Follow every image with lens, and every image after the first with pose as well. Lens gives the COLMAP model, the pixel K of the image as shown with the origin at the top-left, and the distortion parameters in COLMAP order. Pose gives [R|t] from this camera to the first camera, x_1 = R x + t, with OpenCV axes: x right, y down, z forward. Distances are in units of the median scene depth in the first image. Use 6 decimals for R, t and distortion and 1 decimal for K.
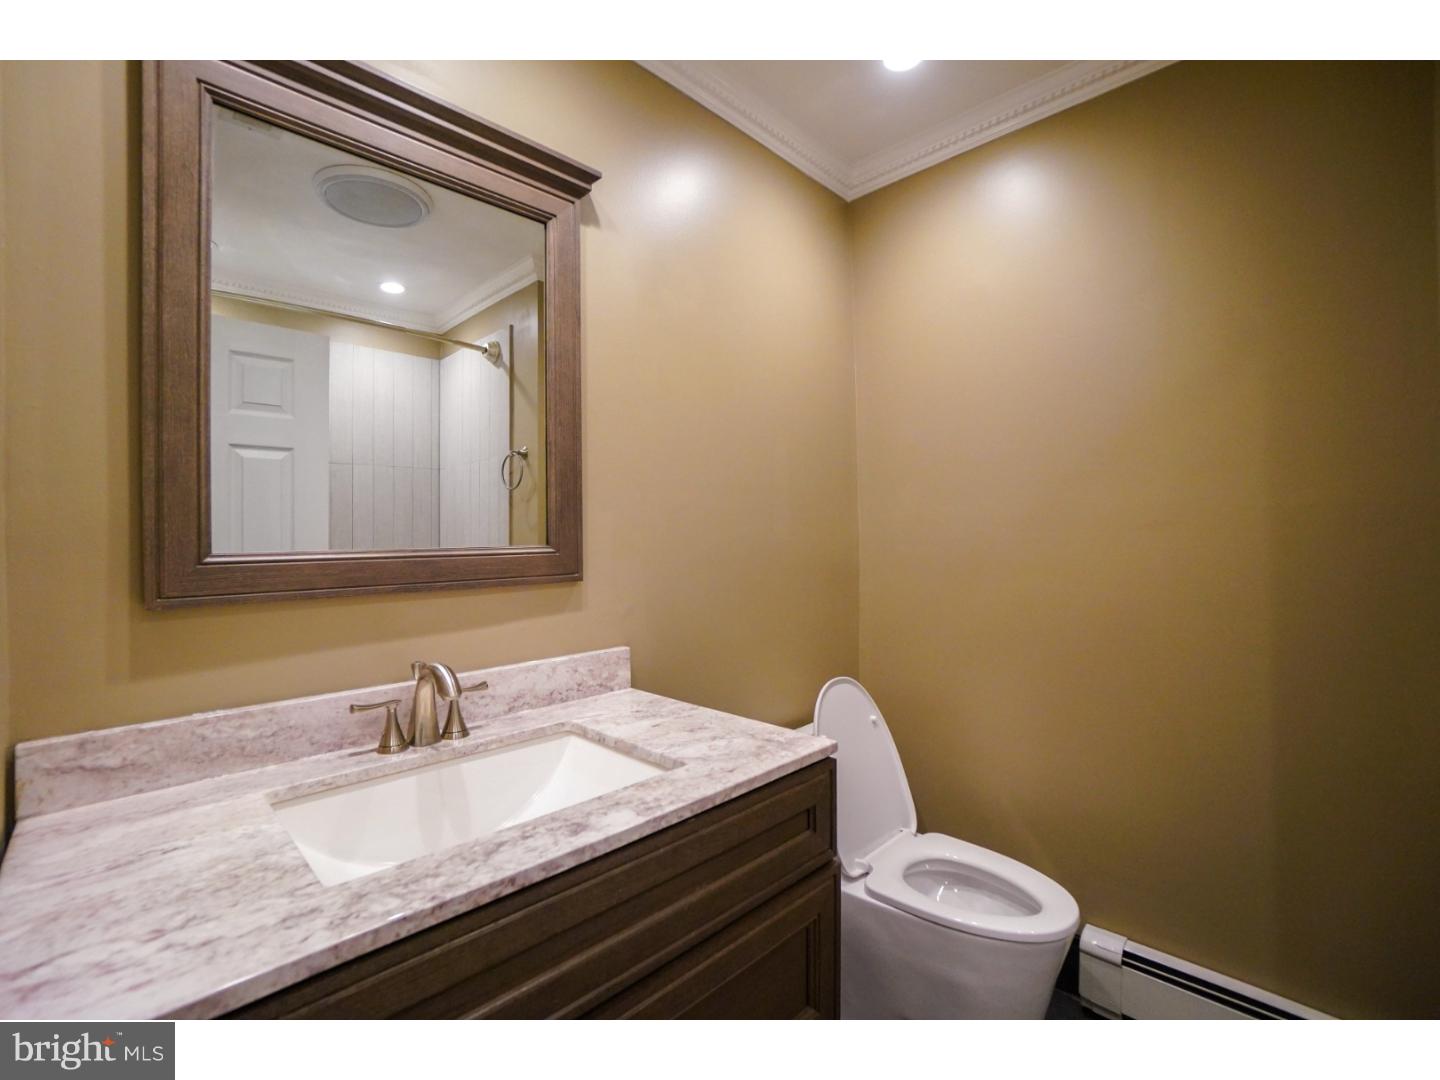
lens RADIAL K [[674.2, 0, 726.9], [0, 674.2, 528.8], [0, 0, 1]] dist [-0.059197, 0.021210]
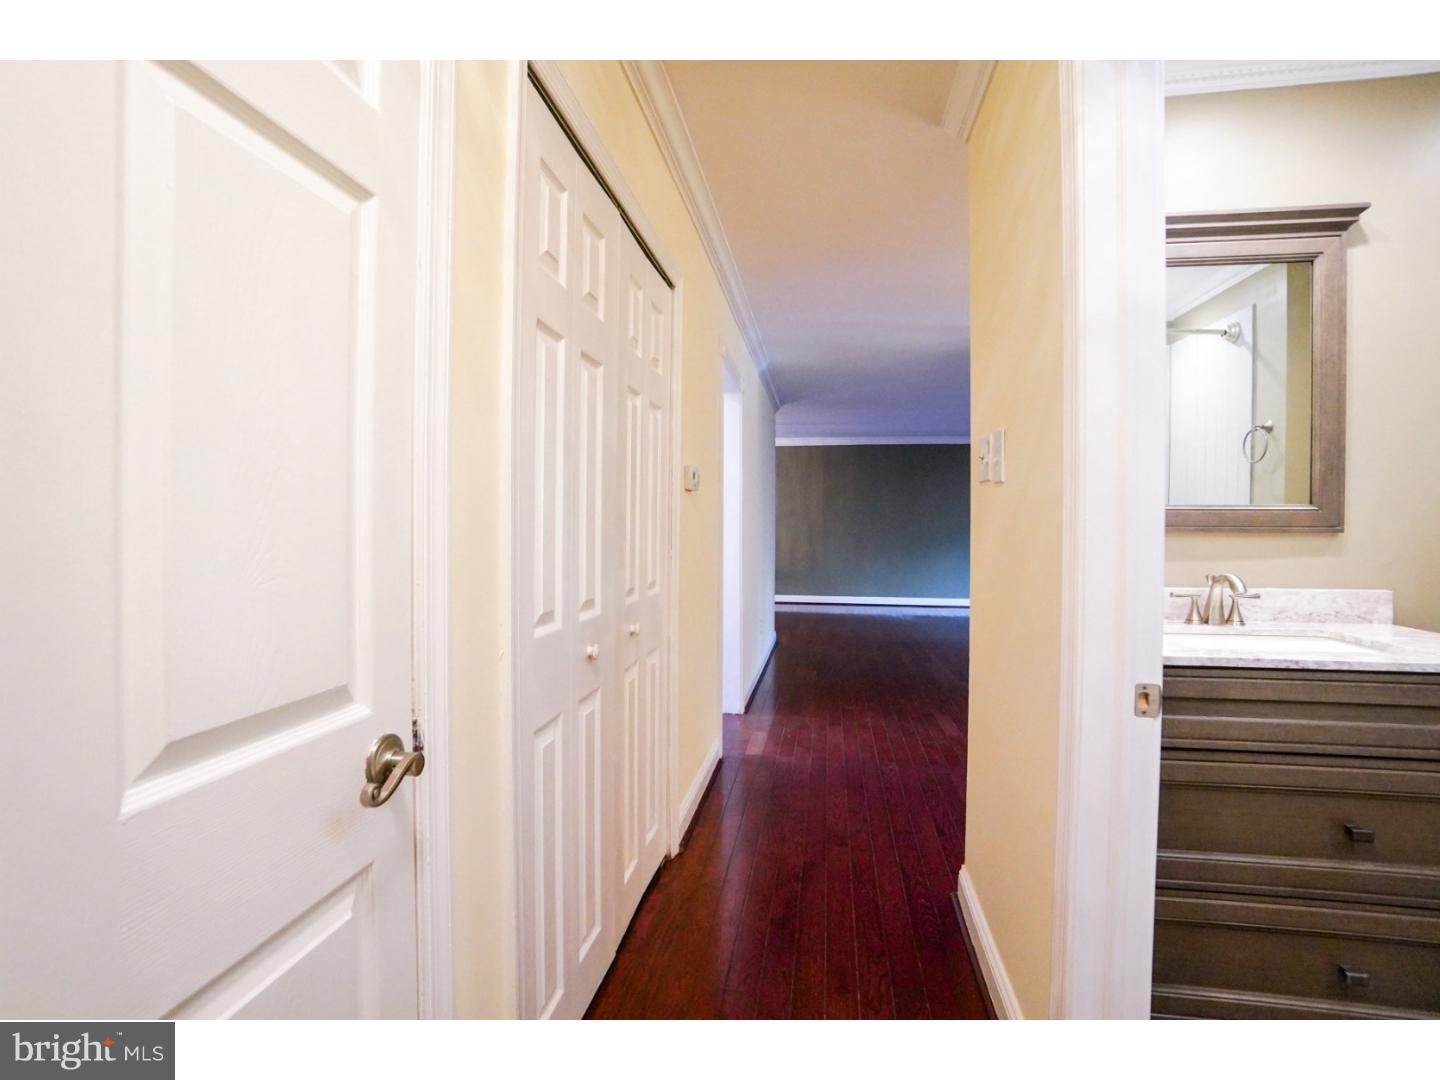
lens RADIAL K [[674.2, 0, 726.9], [0, 674.2, 528.8], [0, 0, 1]] dist [-0.059197, 0.021210]
pose [[0.572154, 0.028998, -0.819634, 0.132975], [-0.001480, 0.999410, 0.034326, 0.030017], [0.820145, -0.018426, 0.571859, -0.699749]]
